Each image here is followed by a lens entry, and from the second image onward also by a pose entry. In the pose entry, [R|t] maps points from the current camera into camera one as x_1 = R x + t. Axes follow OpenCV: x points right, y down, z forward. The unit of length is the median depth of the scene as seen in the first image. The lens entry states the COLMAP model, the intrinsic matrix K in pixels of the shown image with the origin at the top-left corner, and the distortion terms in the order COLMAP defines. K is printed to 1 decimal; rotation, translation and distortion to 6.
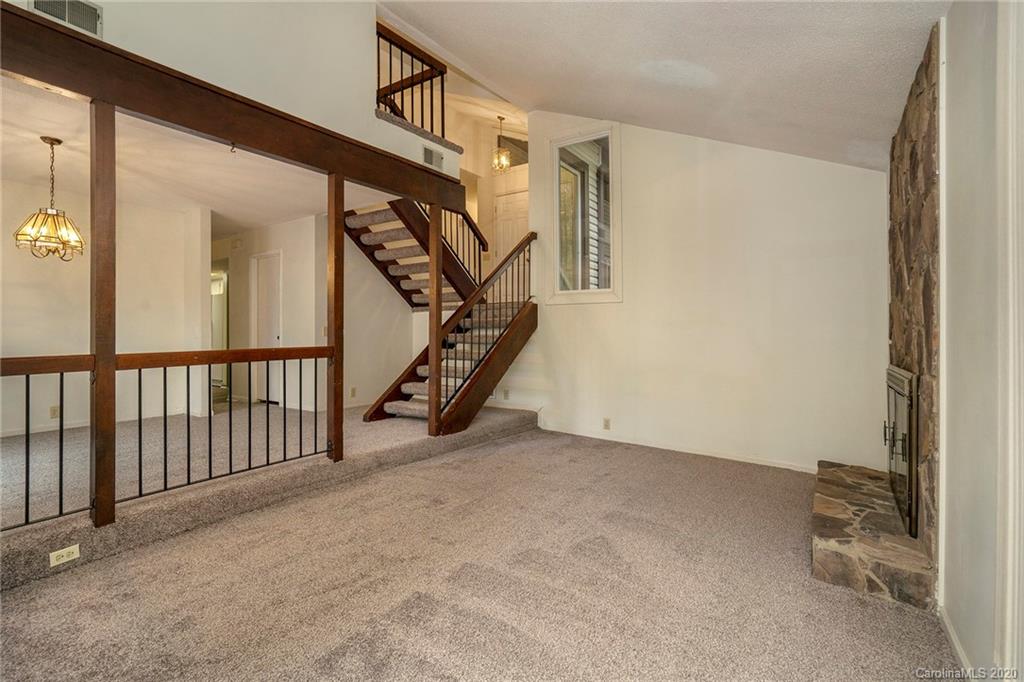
lens RADIAL K [[478.8, 0, 507.8], [0, 478.8, 336.0], [0, 0, 1]] dist [-0.025617, 0.007594]
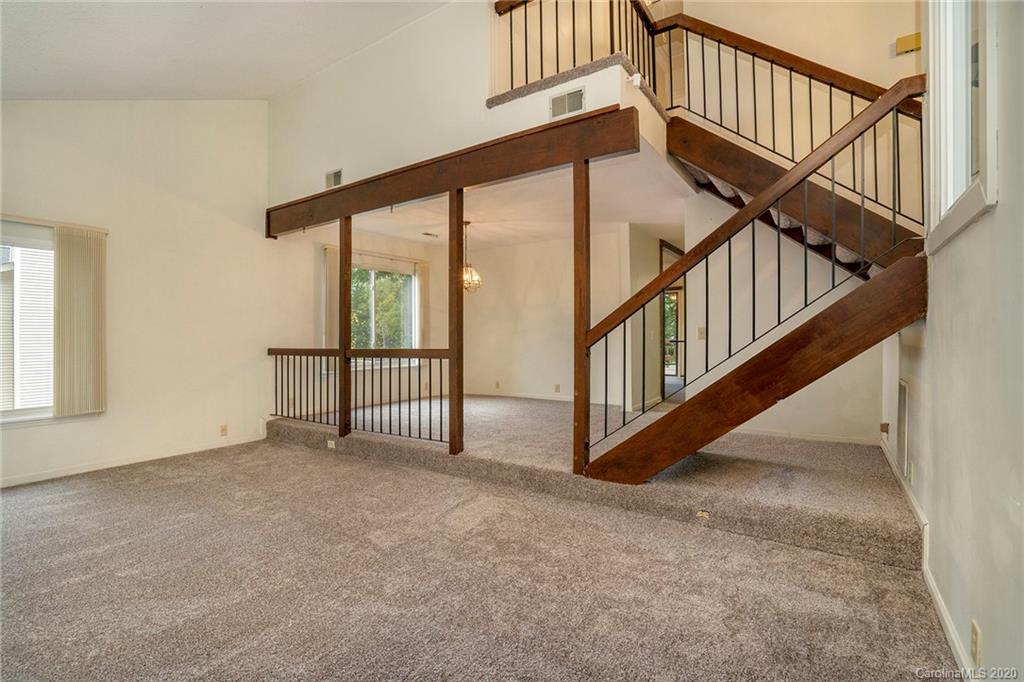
lens RADIAL K [[478.8, 0, 511.0], [0, 478.8, 340.7], [0, 0, 1]] dist [-0.025617, 0.007594]
pose [[0.008889, 0.011185, -0.999898, 0.755715], [0.000644, 0.999937, 0.011191, -0.010289], [0.999960, -0.000744, 0.008881, 1.149030]]
